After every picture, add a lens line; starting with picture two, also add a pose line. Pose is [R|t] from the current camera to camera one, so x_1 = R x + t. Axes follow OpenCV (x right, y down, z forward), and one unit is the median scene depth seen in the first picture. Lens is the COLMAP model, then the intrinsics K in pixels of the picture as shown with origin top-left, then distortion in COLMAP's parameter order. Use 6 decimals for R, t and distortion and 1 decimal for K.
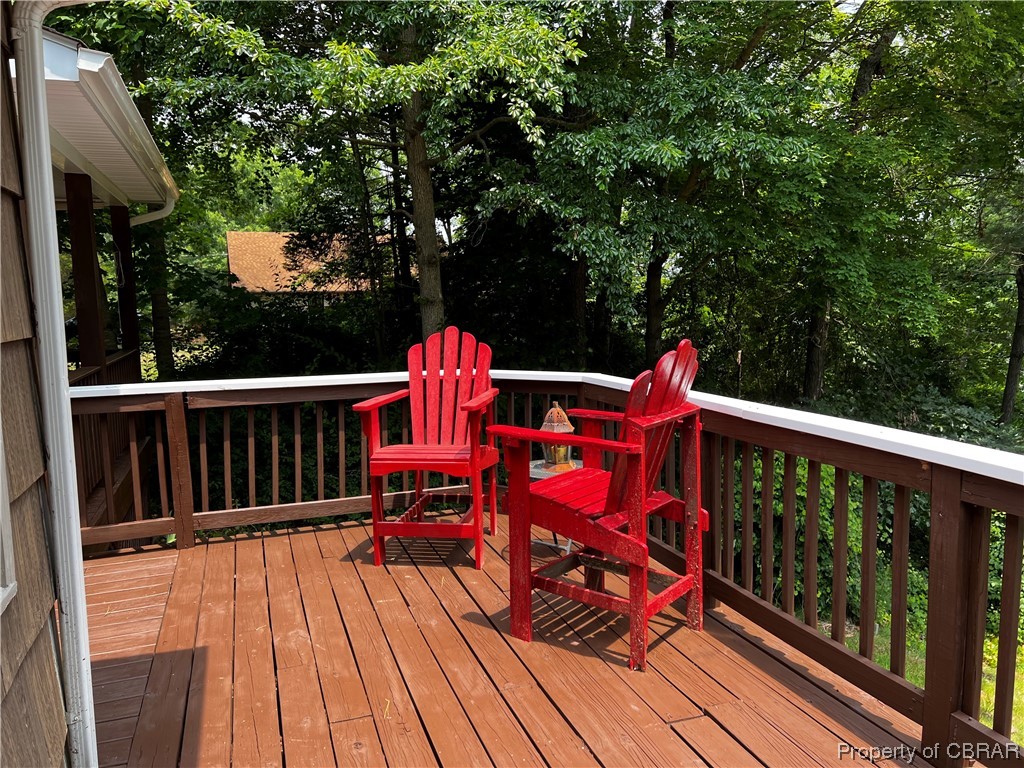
lens RADIAL K [[766.7, 0, 506.9], [0, 766.7, 383.2], [0, 0, 1]] dist [0.063403, -0.066541]
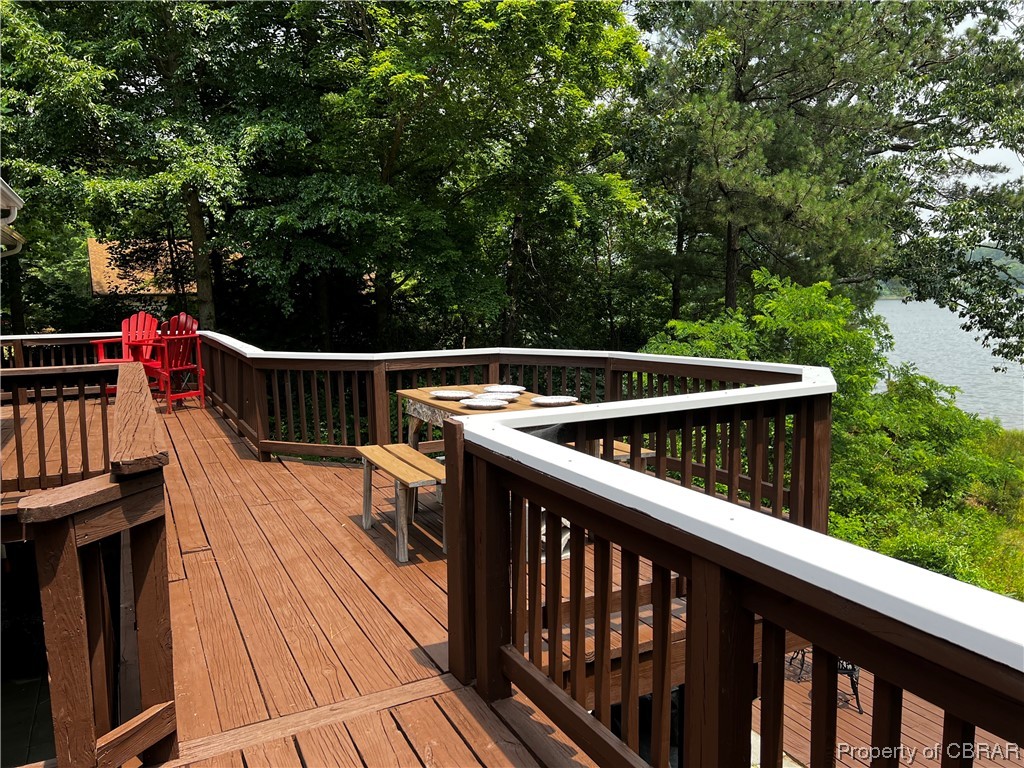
lens RADIAL K [[766.7, 0, 514.8], [0, 766.7, 384.7], [0, 0, 1]] dist [0.063403, -0.066541]
pose [[0.990326, -0.030893, 0.135280, 0.489309], [0.029998, 0.999513, 0.008652, 0.109917], [-0.135482, -0.004511, 0.990770, -1.019913]]
